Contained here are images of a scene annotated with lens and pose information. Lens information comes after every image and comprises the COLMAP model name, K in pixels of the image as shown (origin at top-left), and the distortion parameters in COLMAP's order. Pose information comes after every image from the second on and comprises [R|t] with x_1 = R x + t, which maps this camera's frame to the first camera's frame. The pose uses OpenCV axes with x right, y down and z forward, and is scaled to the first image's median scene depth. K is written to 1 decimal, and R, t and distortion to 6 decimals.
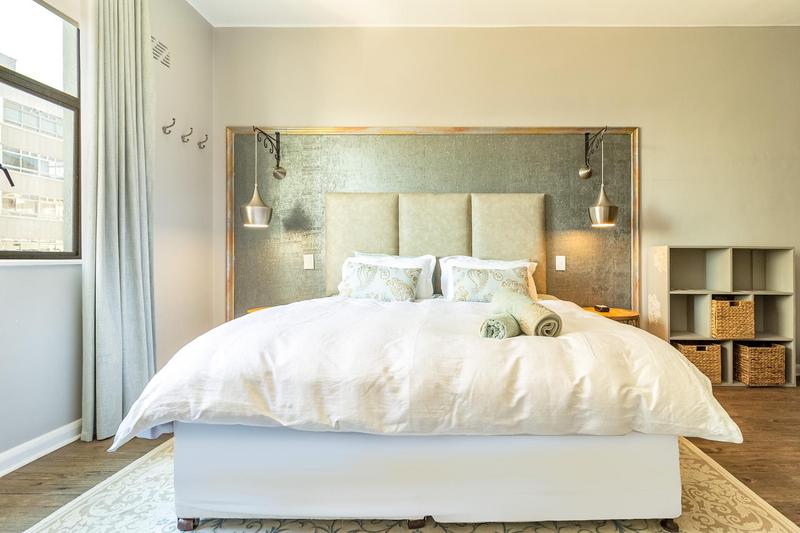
lens RADIAL K [[390.7, 0, 380.7], [0, 390.7, 259.9], [0, 0, 1]] dist [-0.008613, 0.003319]
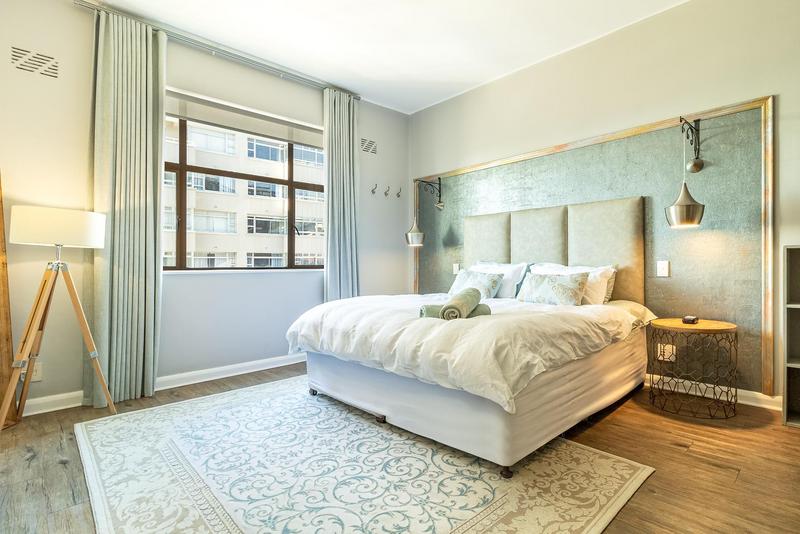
lens RADIAL K [[390.7, 0, 434.8], [0, 390.7, 269.8], [0, 0, 1]] dist [-0.008613, 0.003319]
pose [[0.724680, -0.004650, -0.689070, 0.719006], [0.011177, 0.999925, 0.005008, 0.000626], [0.688995, -0.011331, 0.724677, -0.043635]]
